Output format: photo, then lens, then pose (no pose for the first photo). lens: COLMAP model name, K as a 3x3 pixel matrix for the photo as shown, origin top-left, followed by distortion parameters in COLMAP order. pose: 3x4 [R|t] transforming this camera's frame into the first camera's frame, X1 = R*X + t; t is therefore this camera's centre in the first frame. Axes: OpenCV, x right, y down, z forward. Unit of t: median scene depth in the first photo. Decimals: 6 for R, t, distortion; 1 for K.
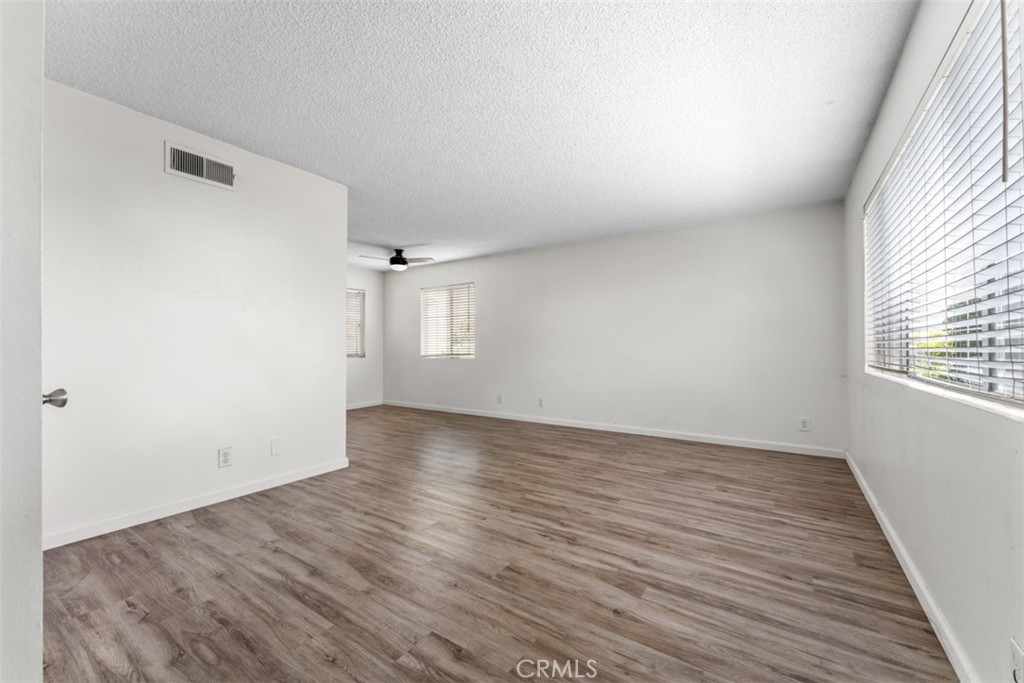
lens RADIAL K [[408.7, 0, 510.5], [0, 408.7, 339.4], [0, 0, 1]] dist [0.002145, 0.000088]
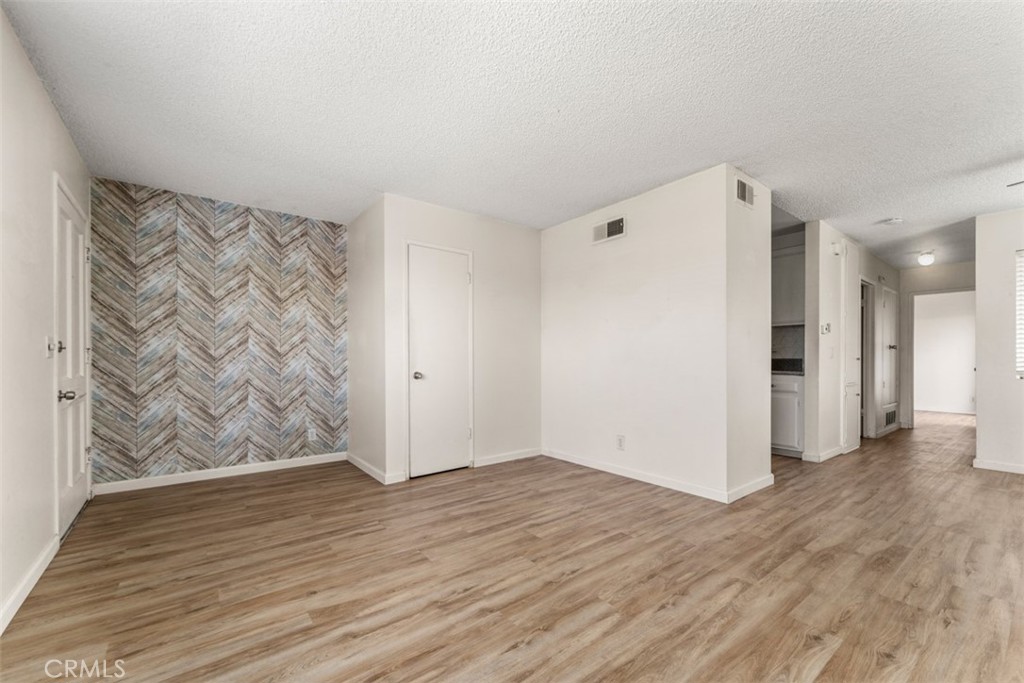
lens RADIAL K [[420.7, 0, 510.2], [0, 420.7, 347.6], [0, 0, 1]] dist [0.001630, -0.000061]
pose [[-0.315289, -0.023627, -0.948702, 0.834672], [0.019980, 0.999303, -0.031528, 0.026573], [0.948785, -0.028895, -0.314597, 1.316209]]
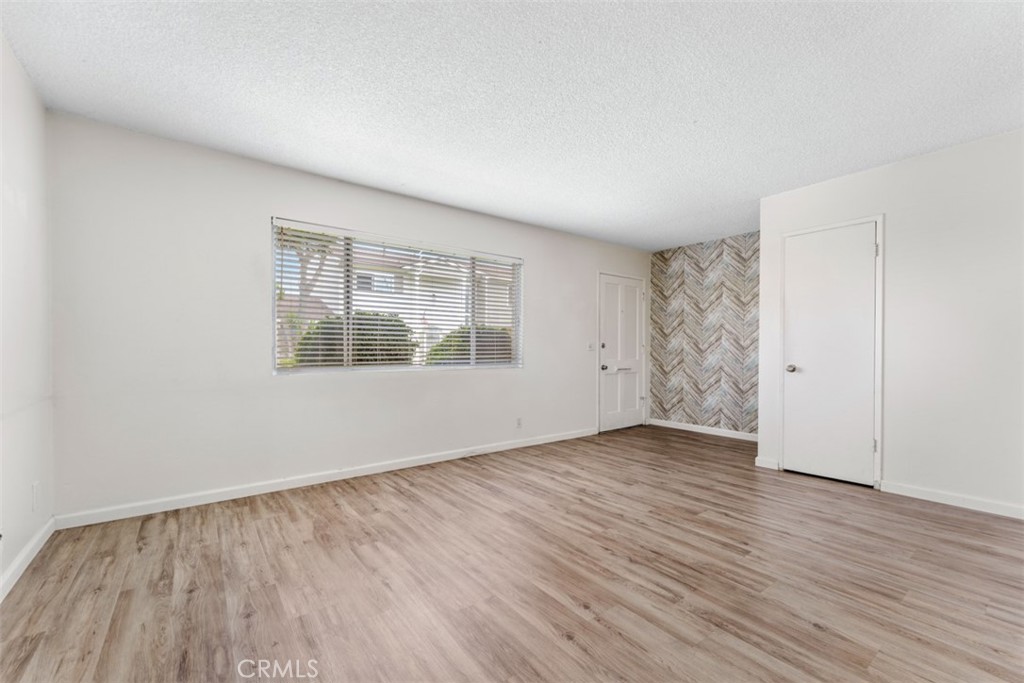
lens RADIAL K [[420.7, 0, 510.2], [0, 420.7, 347.6], [0, 0, 1]] dist [0.001630, -0.000061]
pose [[-0.945872, 0.001364, 0.324538, -0.079077], [-0.007128, 0.999663, -0.024976, 0.041386], [-0.324463, -0.025937, -0.945543, 2.308329]]
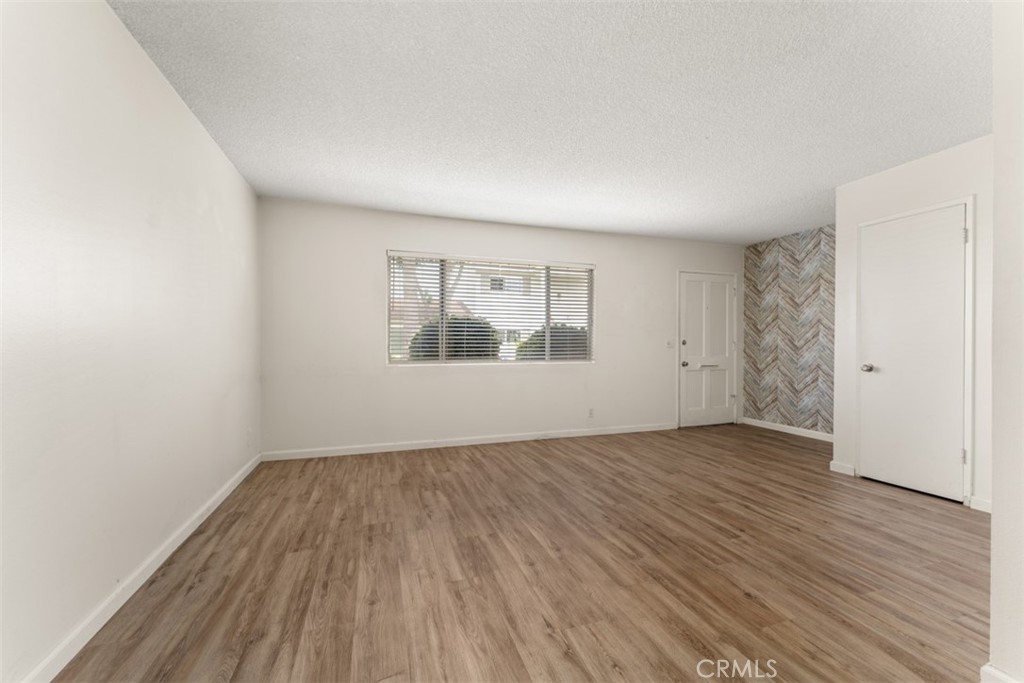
lens RADIAL K [[408.7, 0, 510.5], [0, 408.7, 339.4], [0, 0, 1]] dist [0.002145, 0.000088]
pose [[-0.791372, 0.008759, 0.611272, -0.449111], [-0.011638, 0.999500, -0.029389, 0.029833], [-0.611224, -0.030372, -0.790875, 2.365753]]
